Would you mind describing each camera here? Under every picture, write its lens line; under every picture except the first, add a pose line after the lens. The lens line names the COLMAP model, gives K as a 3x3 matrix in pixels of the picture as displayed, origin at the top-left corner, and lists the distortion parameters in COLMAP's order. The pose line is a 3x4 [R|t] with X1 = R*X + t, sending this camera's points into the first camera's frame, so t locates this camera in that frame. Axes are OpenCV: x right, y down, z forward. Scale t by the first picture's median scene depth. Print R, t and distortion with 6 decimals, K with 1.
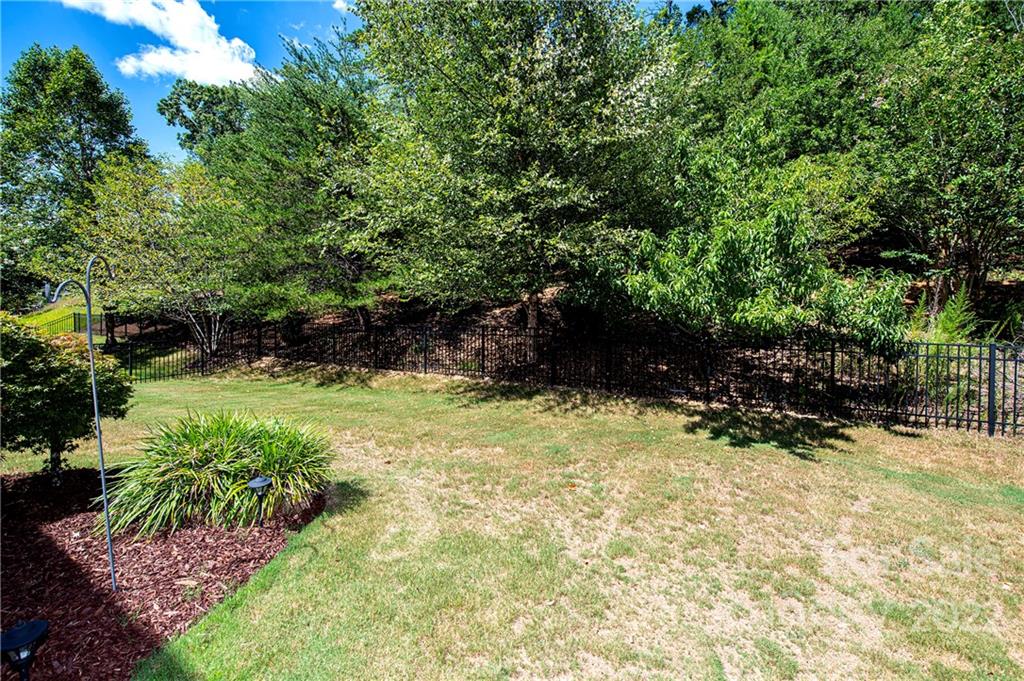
lens RADIAL K [[431.2, 0, 512.6], [0, 431.2, 328.3], [0, 0, 1]] dist [-0.016863, 0.000486]
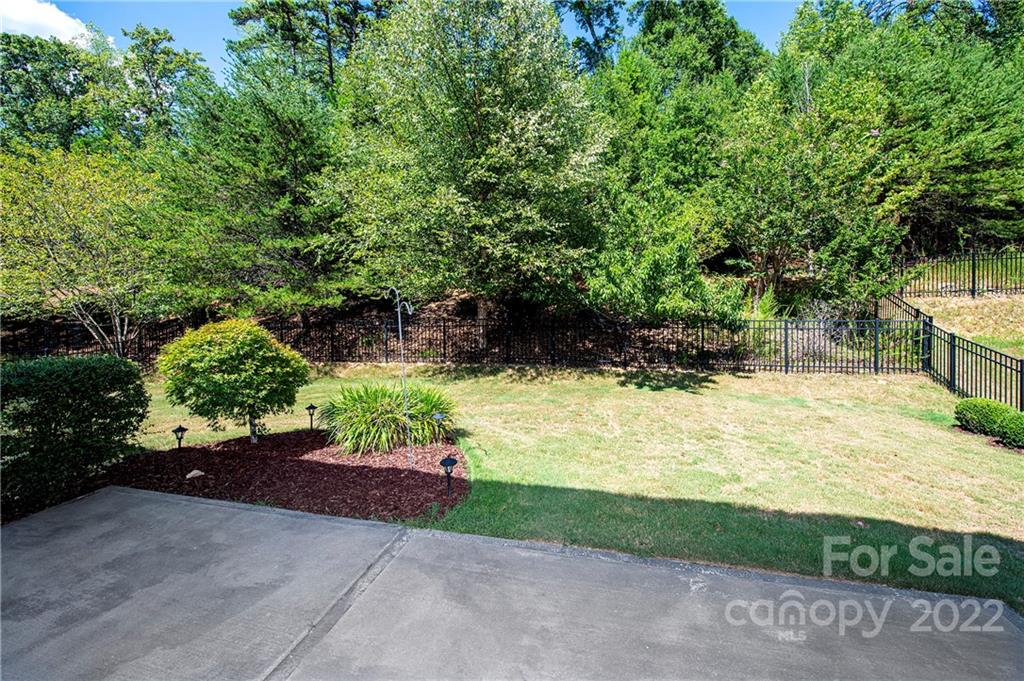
lens RADIAL K [[431.2, 0, 512.6], [0, 431.2, 328.3], [0, 0, 1]] dist [-0.016863, 0.000486]
pose [[0.961587, -0.039426, 0.271655, -0.319152], [0.032874, 0.999049, 0.028629, -0.010775], [-0.272525, -0.018599, 0.961969, -0.292313]]
